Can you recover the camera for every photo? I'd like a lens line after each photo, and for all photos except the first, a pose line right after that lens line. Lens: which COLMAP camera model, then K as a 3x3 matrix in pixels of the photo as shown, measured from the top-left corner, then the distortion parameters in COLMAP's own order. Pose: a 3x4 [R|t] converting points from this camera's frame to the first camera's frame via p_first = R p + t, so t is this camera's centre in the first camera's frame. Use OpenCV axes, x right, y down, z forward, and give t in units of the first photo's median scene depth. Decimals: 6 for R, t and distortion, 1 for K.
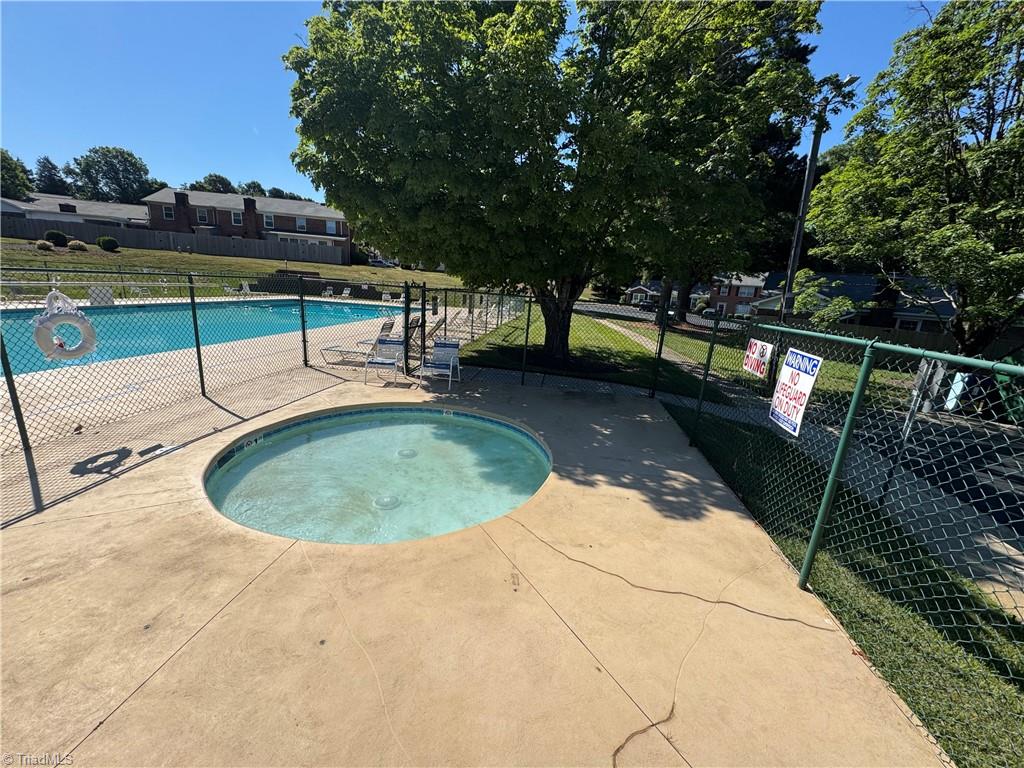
lens RADIAL K [[403.4, 0, 509.3], [0, 403.4, 384.9], [0, 0, 1]] dist [0.001236, -0.000172]
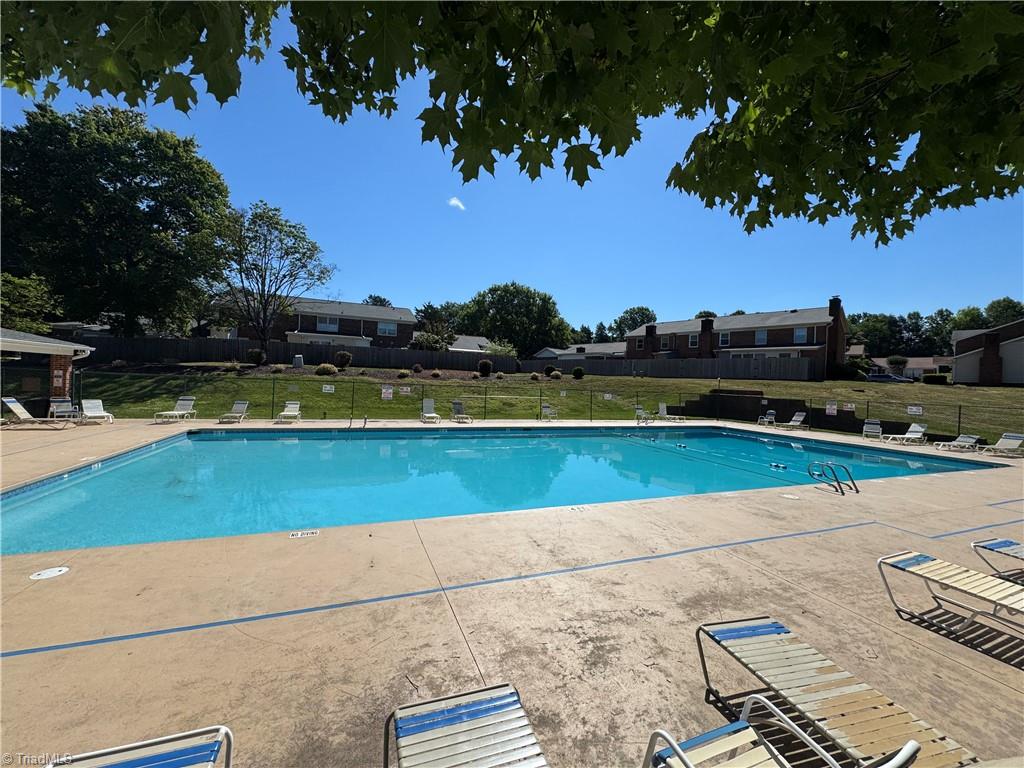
lens RADIAL K [[403.4, 0, 517.6], [0, 403.4, 389.6], [0, 0, 1]] dist [0.001236, -0.000172]
pose [[0.496497, -0.030452, -0.867504, -0.048349], [-0.214248, 0.964166, -0.156466, -0.062340], [0.841183, 0.263546, 0.472181, 0.243403]]
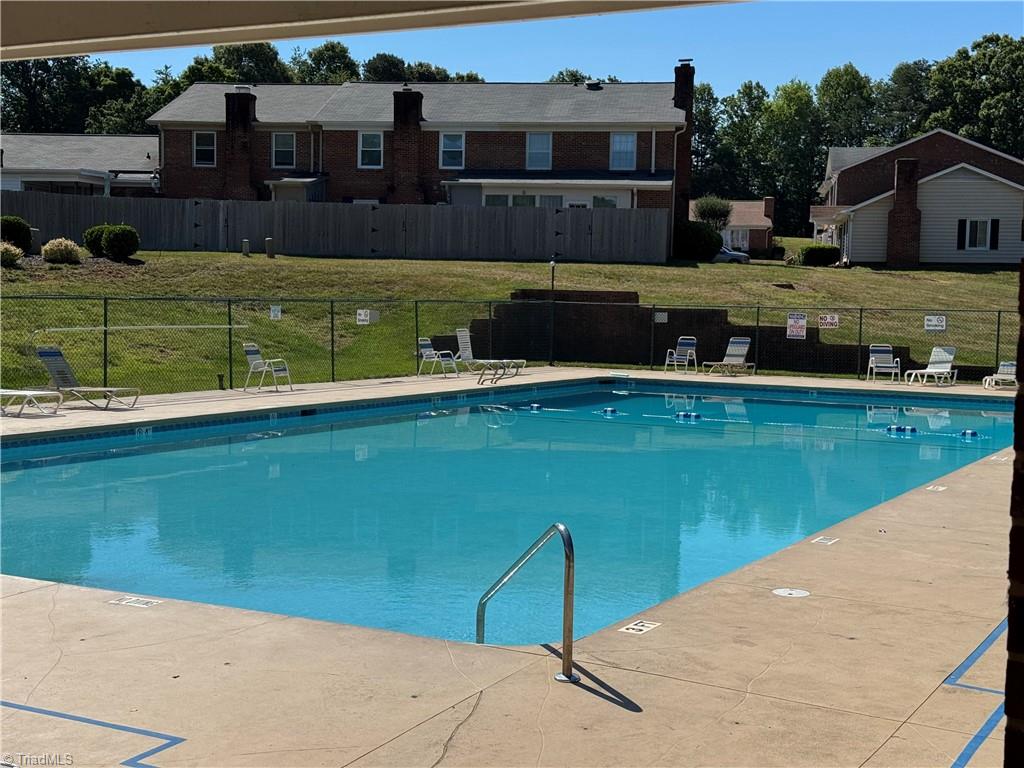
lens RADIAL K [[1425.4, 0, 515.2], [0, 1425.4, 385.1], [0, 0, 1]] dist [0.112689, 0.000000]
pose [[0.931210, -0.020608, -0.363899, -0.138881], [-0.049505, 0.981997, -0.182295, 0.000808], [0.361104, 0.187770, 0.913425, -0.036681]]
